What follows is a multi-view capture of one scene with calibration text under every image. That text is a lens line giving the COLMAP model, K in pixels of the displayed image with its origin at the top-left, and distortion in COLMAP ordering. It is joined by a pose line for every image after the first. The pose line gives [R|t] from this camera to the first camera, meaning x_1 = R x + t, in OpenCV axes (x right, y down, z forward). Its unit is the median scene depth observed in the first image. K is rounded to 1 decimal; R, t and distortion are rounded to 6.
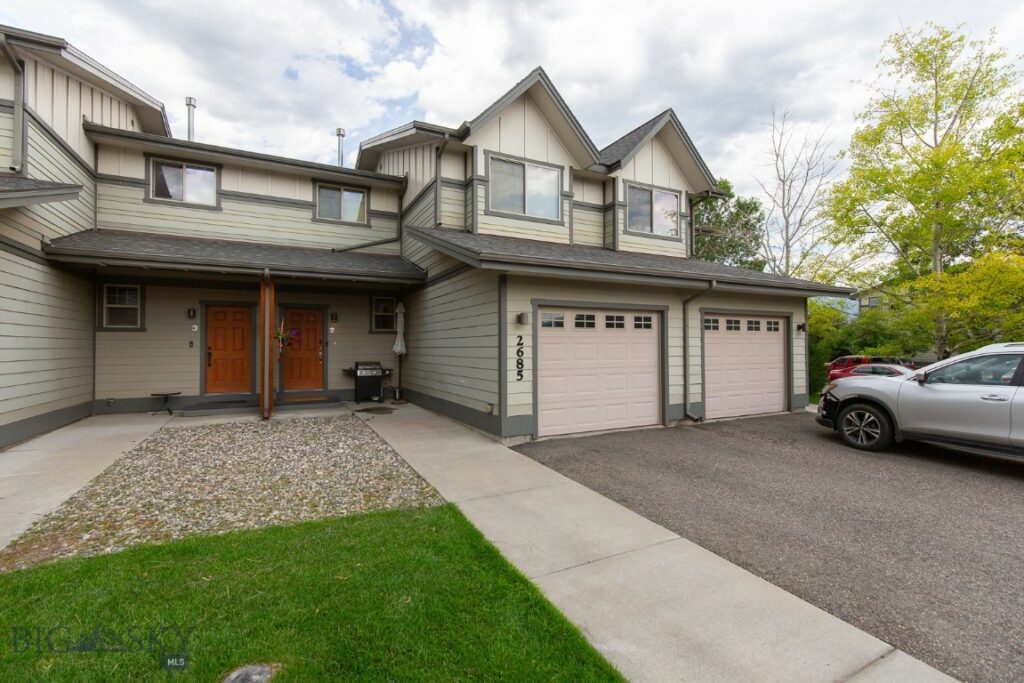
lens RADIAL K [[460.0, 0, 517.3], [0, 460.0, 340.2], [0, 0, 1]] dist [0.010122, -0.003144]
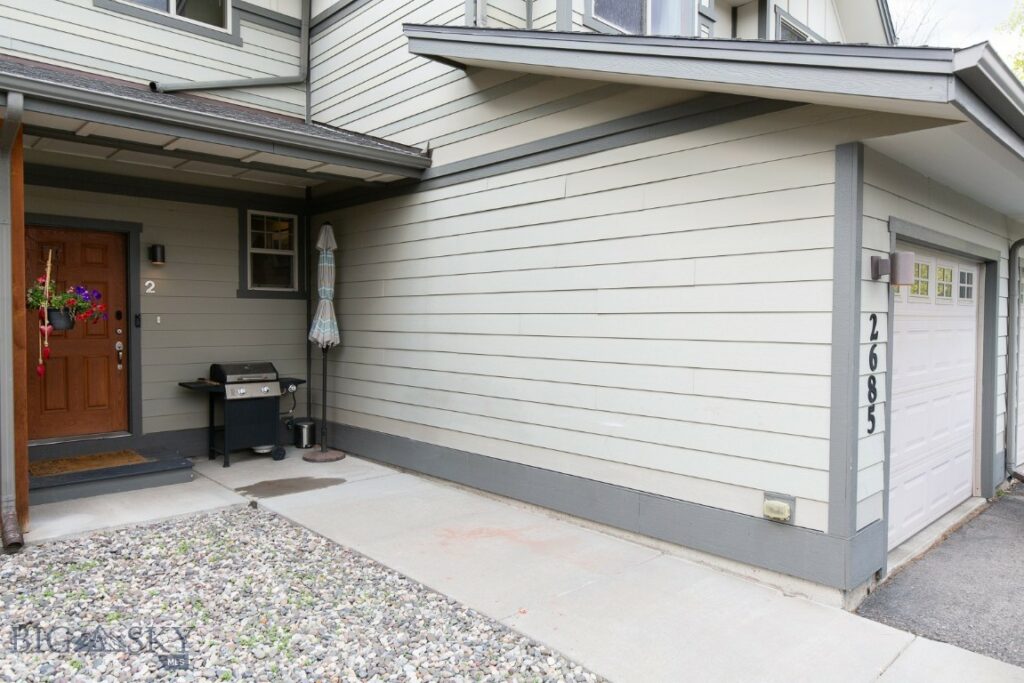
lens RADIAL K [[675.0, 0, 518.5], [0, 675.0, 336.4], [0, 0, 1]] dist [0.011071, 0.000716]
pose [[0.960026, -0.001105, 0.279908, -0.287988], [-0.010834, 0.999096, 0.041102, -0.007439], [-0.279701, -0.042491, 0.959147, 0.375268]]
